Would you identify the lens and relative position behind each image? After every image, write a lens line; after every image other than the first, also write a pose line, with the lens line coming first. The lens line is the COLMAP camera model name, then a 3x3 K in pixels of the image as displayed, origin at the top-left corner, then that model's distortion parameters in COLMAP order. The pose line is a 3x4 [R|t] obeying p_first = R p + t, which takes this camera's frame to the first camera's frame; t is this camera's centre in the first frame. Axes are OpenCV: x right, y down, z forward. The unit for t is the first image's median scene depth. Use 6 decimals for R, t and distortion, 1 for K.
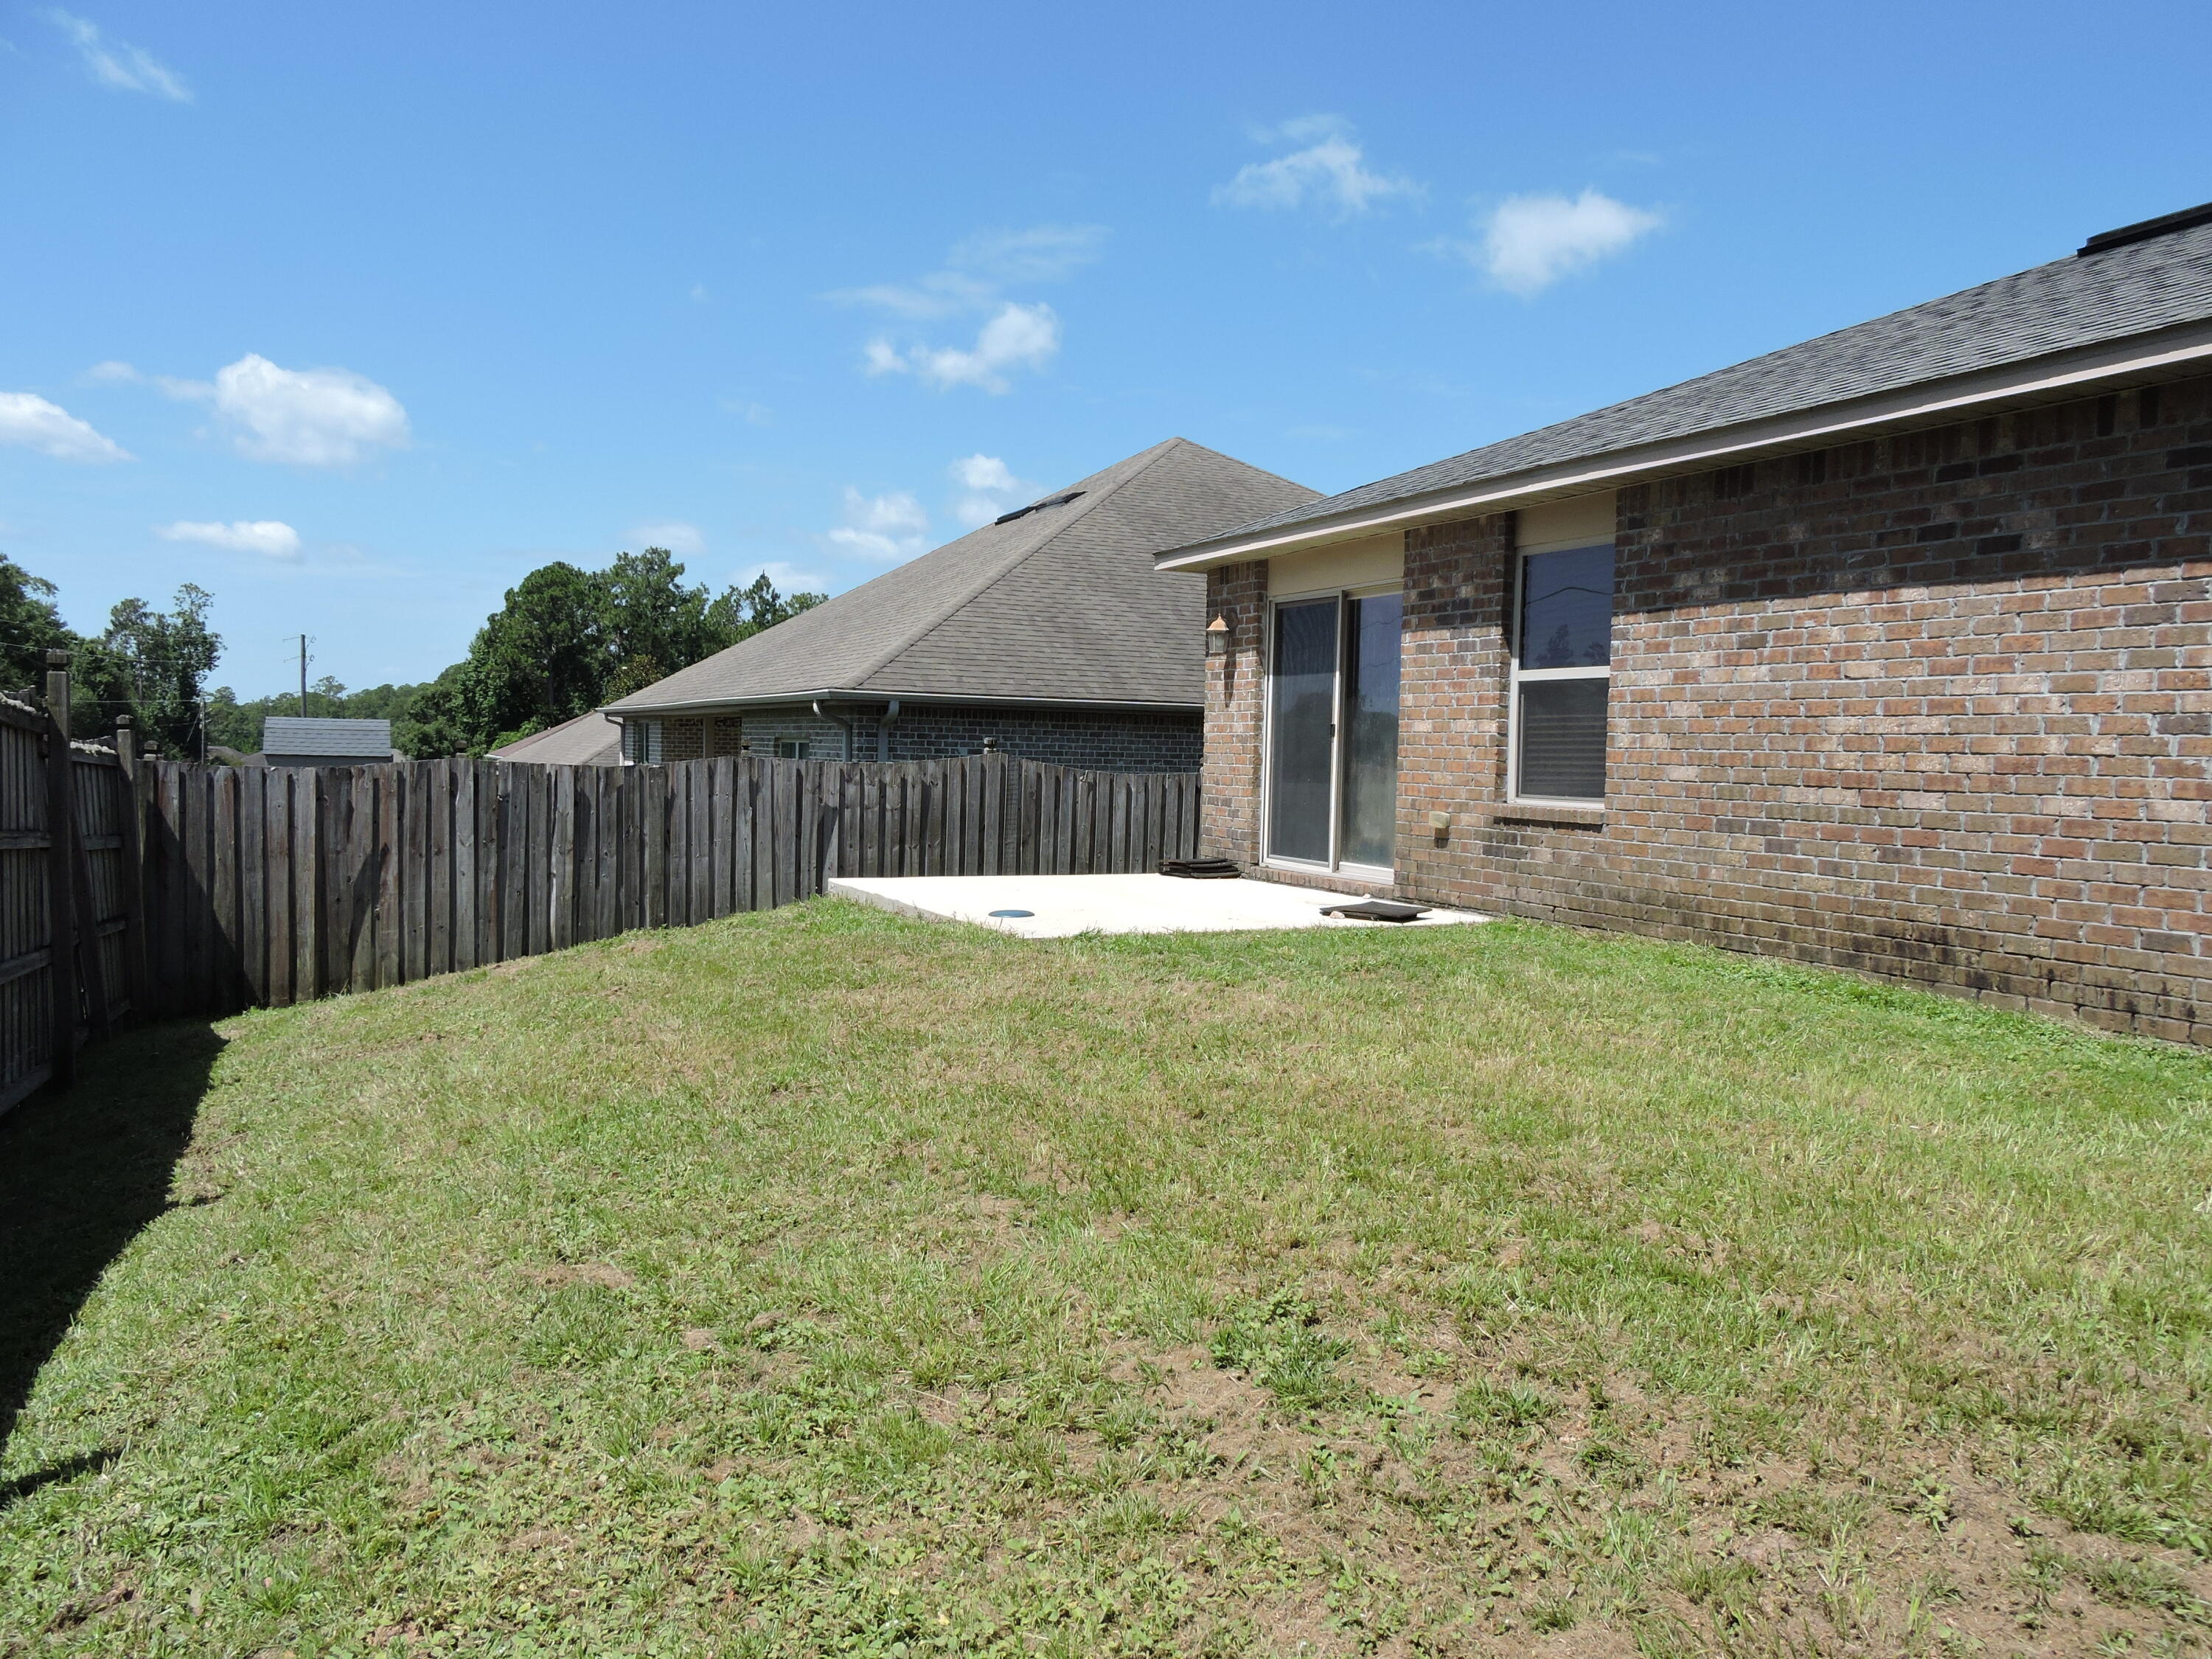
lens RADIAL K [[1587.8, 0, 1111.5], [0, 1587.8, 830.6], [0, 0, 1]] dist [0.001713, -0.000165]
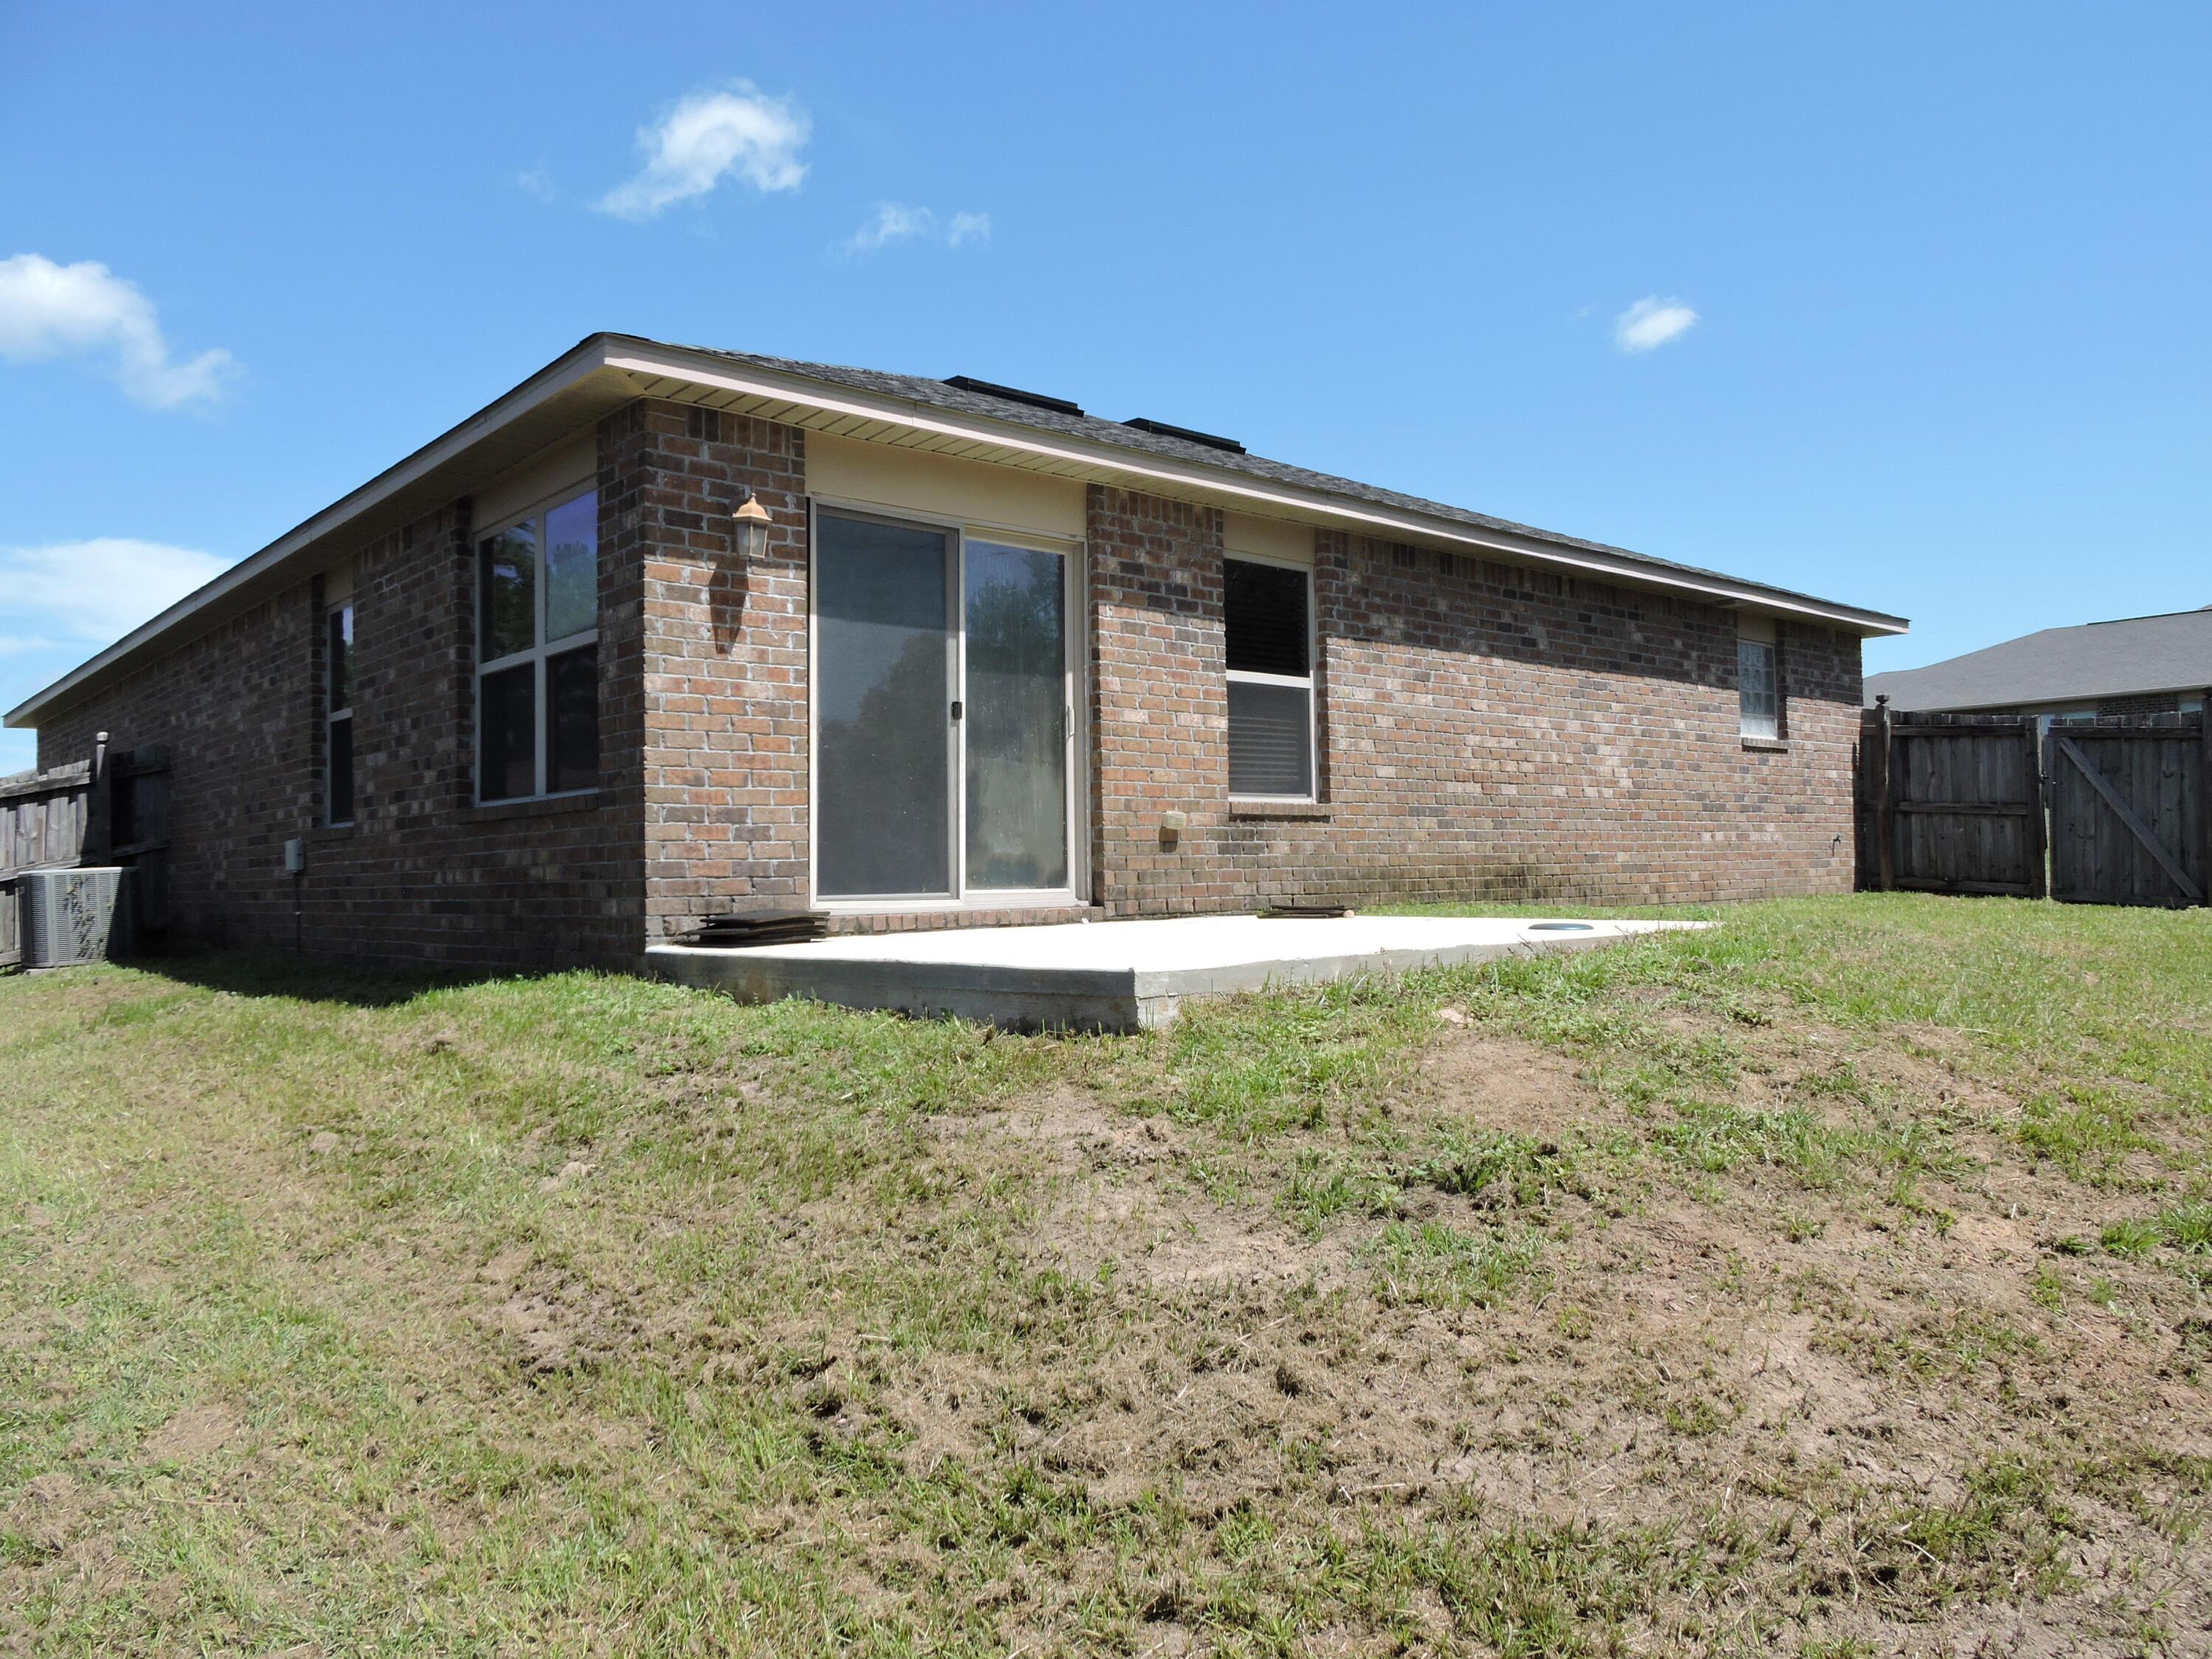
lens RADIAL K [[1587.8, 0, 1111.5], [0, 1587.8, 830.6], [0, 0, 1]] dist [0.001713, -0.000165]
pose [[-0.276297, 0.012528, 0.960991, -0.773883], [0.063979, 0.997937, 0.005386, -0.009703], [-0.958941, 0.062971, -0.276528, 1.515771]]
